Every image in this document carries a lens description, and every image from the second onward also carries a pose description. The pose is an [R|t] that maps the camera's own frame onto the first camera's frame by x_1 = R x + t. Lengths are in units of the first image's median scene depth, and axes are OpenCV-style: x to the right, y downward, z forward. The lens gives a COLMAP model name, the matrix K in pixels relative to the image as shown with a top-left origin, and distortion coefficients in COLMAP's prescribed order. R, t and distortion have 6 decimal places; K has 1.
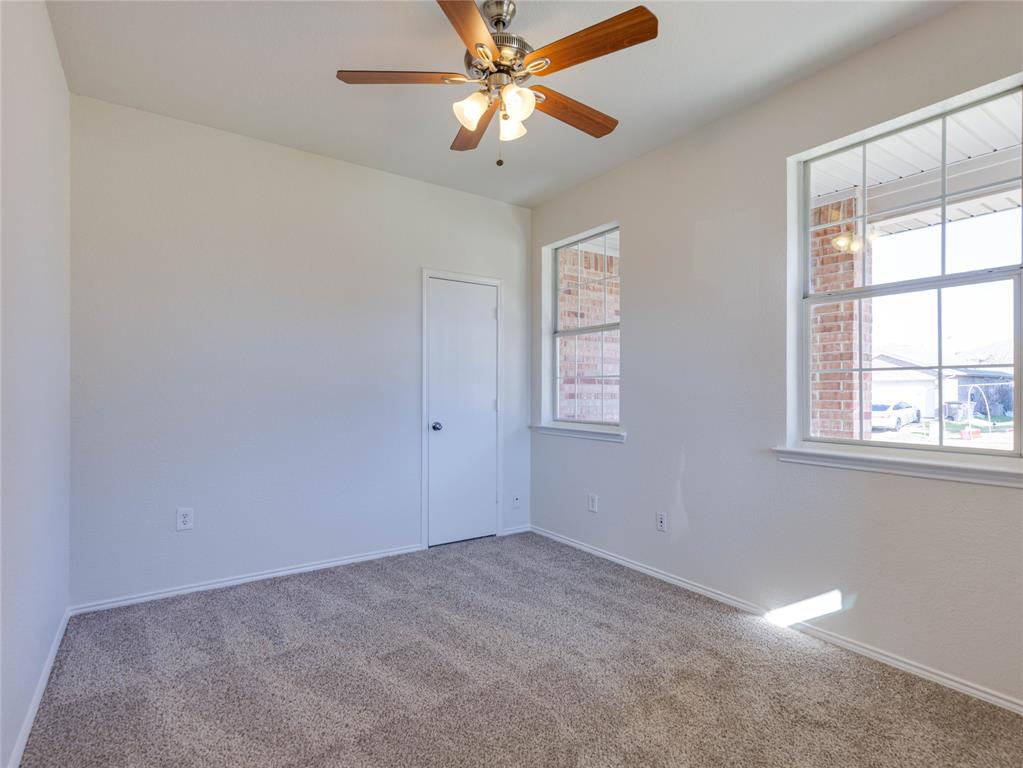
lens RADIAL K [[535.0, 0, 506.8], [0, 535.0, 382.3], [0, 0, 1]] dist [0.008223, -0.000221]
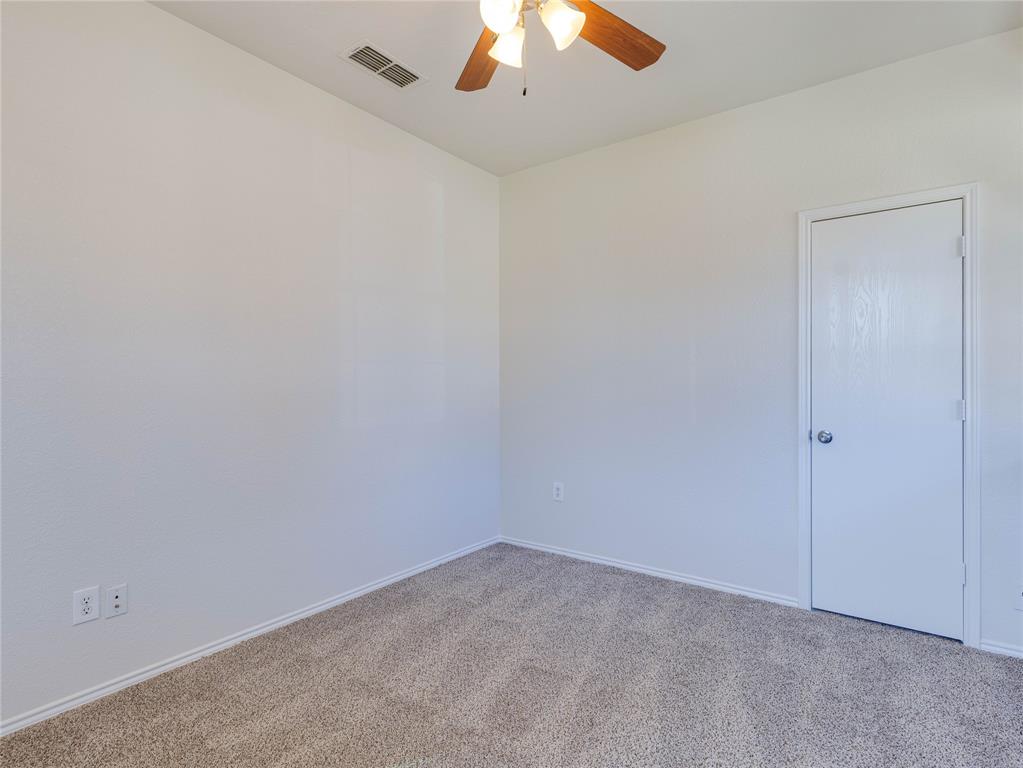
lens RADIAL K [[535.0, 0, 506.8], [0, 535.0, 382.3], [0, 0, 1]] dist [0.008223, -0.000221]
pose [[0.327675, -0.005302, -0.944776, 0.475479], [0.011075, 0.999937, -0.001770, 0.011302], [0.944726, -0.009884, 0.327713, 0.487036]]
